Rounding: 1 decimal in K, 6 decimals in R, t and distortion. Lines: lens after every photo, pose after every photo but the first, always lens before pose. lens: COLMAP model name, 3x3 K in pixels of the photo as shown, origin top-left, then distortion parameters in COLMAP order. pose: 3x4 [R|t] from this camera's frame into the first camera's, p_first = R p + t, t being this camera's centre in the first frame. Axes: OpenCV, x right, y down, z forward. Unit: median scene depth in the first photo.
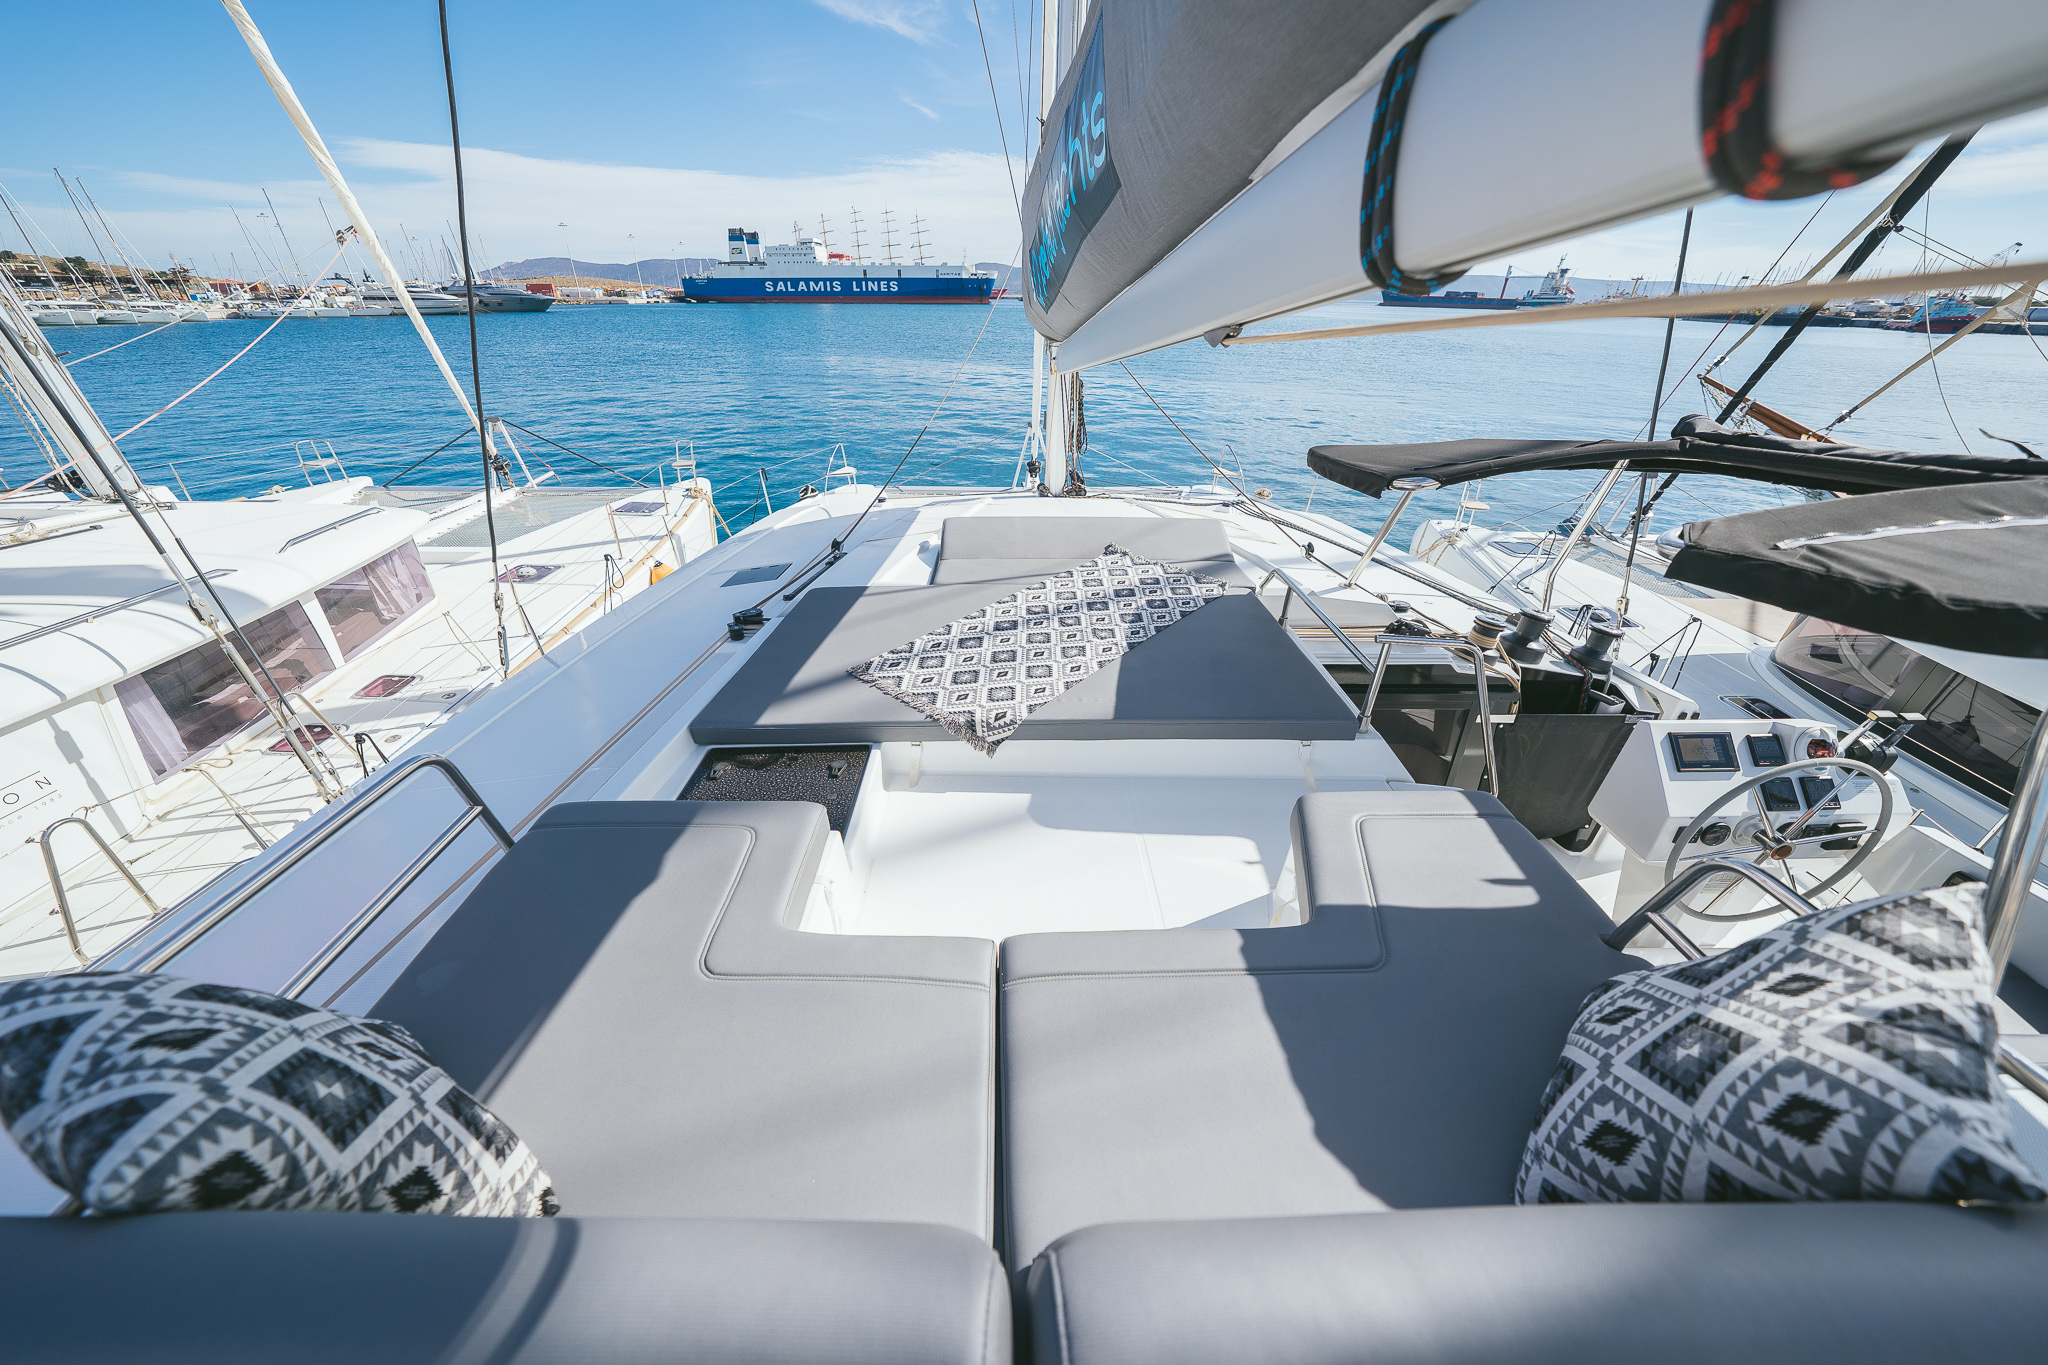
lens RADIAL K [[714.7, 0, 1024.0], [0, 714.7, 682.5], [0, 0, 1]] dist [-0.021300, 0.005123]
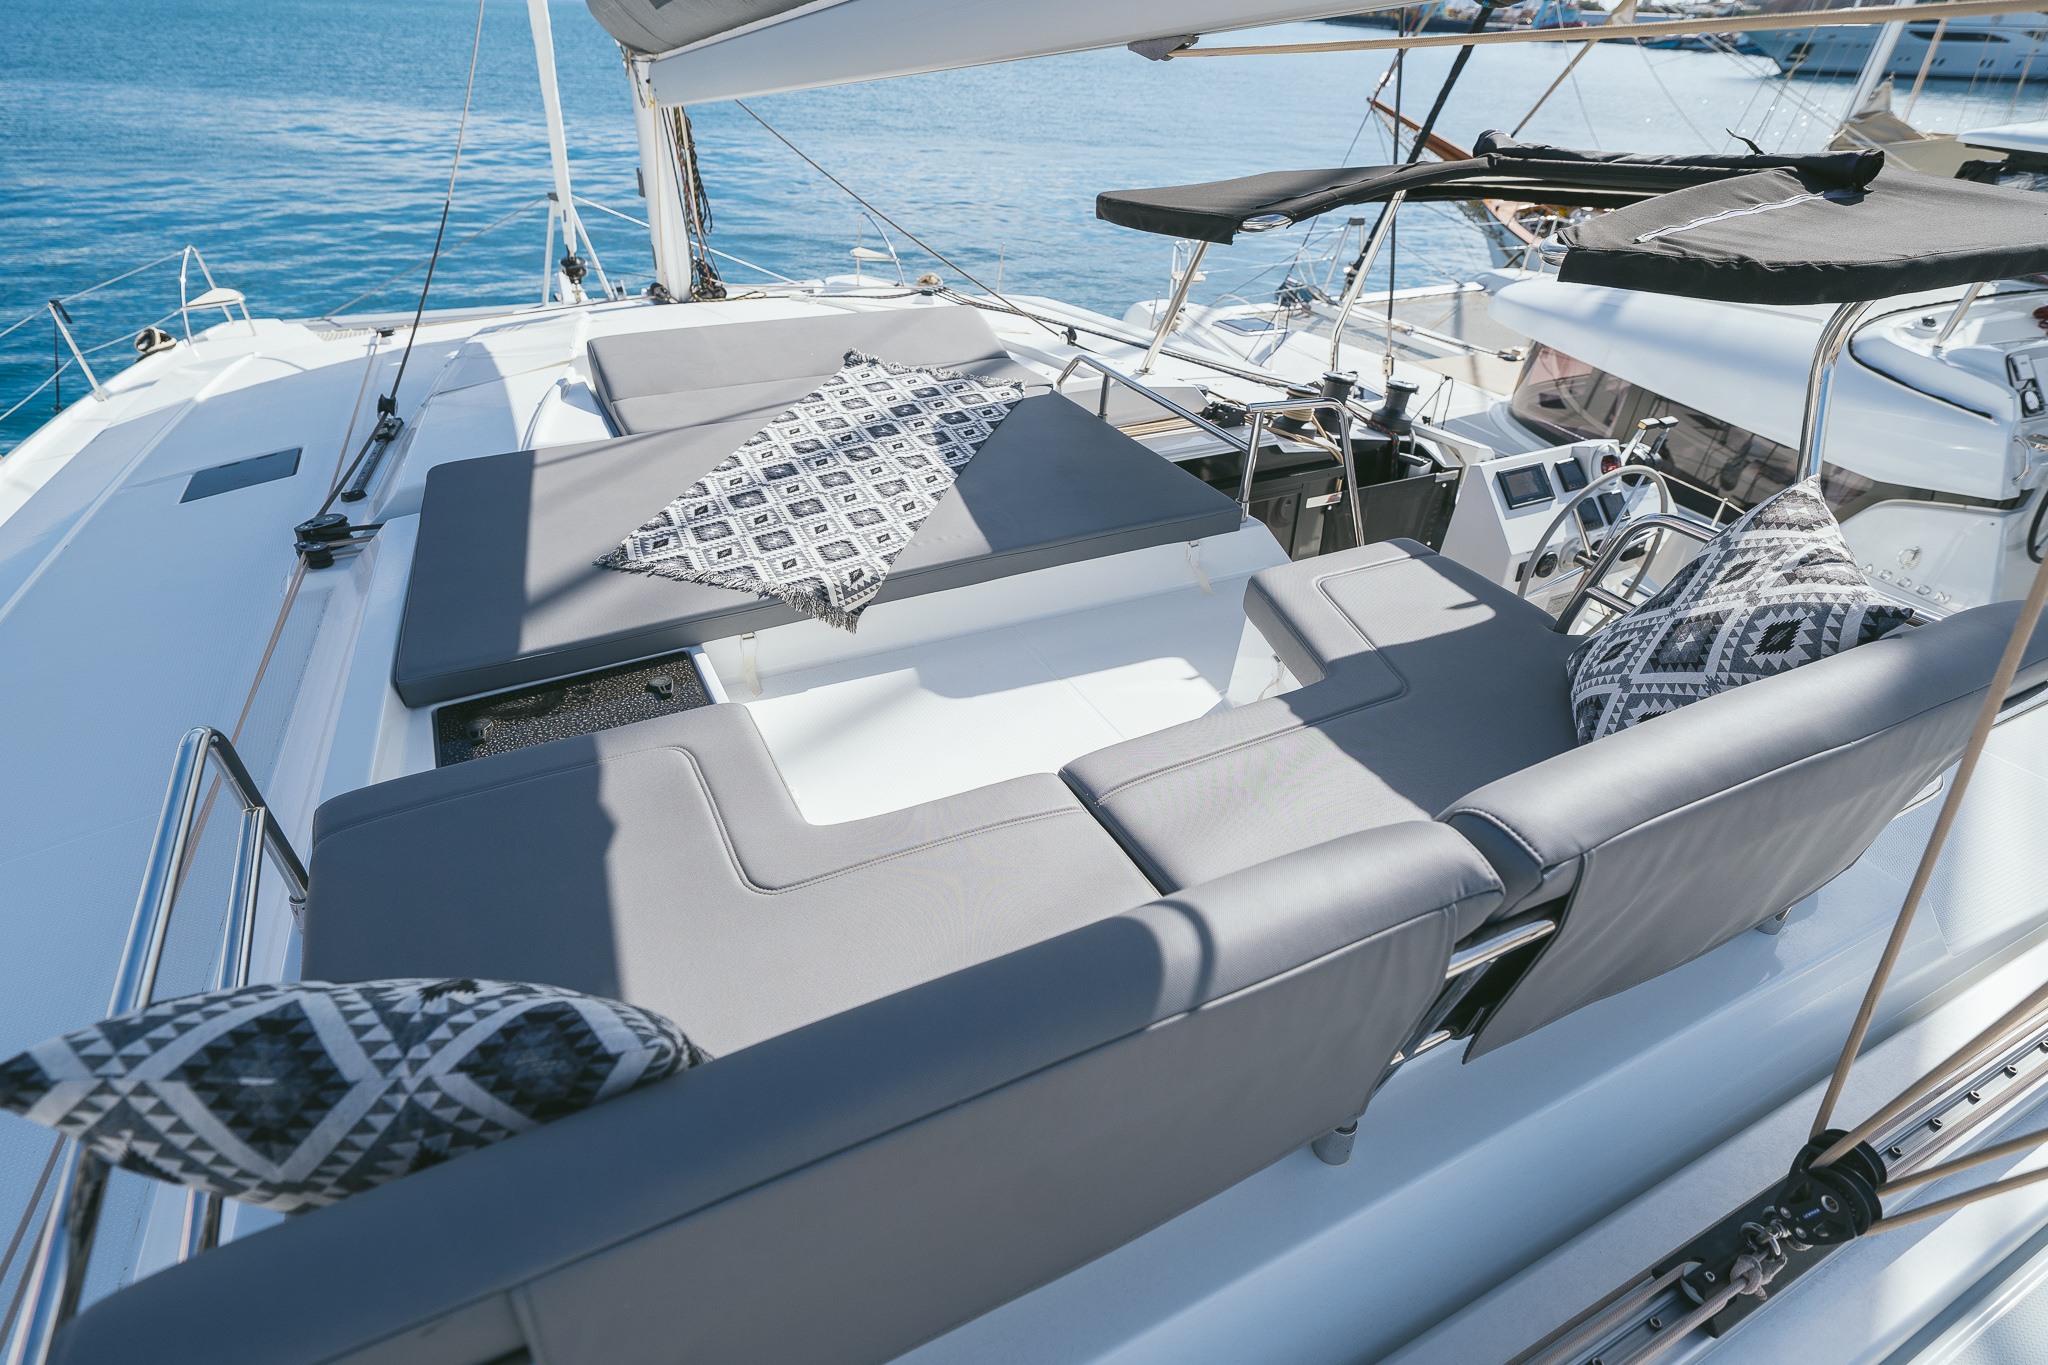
lens RADIAL K [[1057.0, 0, 1024.0], [0, 1057.0, 682.5], [0, 0, 1]] dist [0.006685, 0.000467]
pose [[0.896409, -0.224162, 0.382364, -0.305973], [0.189907, 0.973730, 0.125636, 0.047263], [-0.400482, -0.040007, 0.915431, -0.095342]]
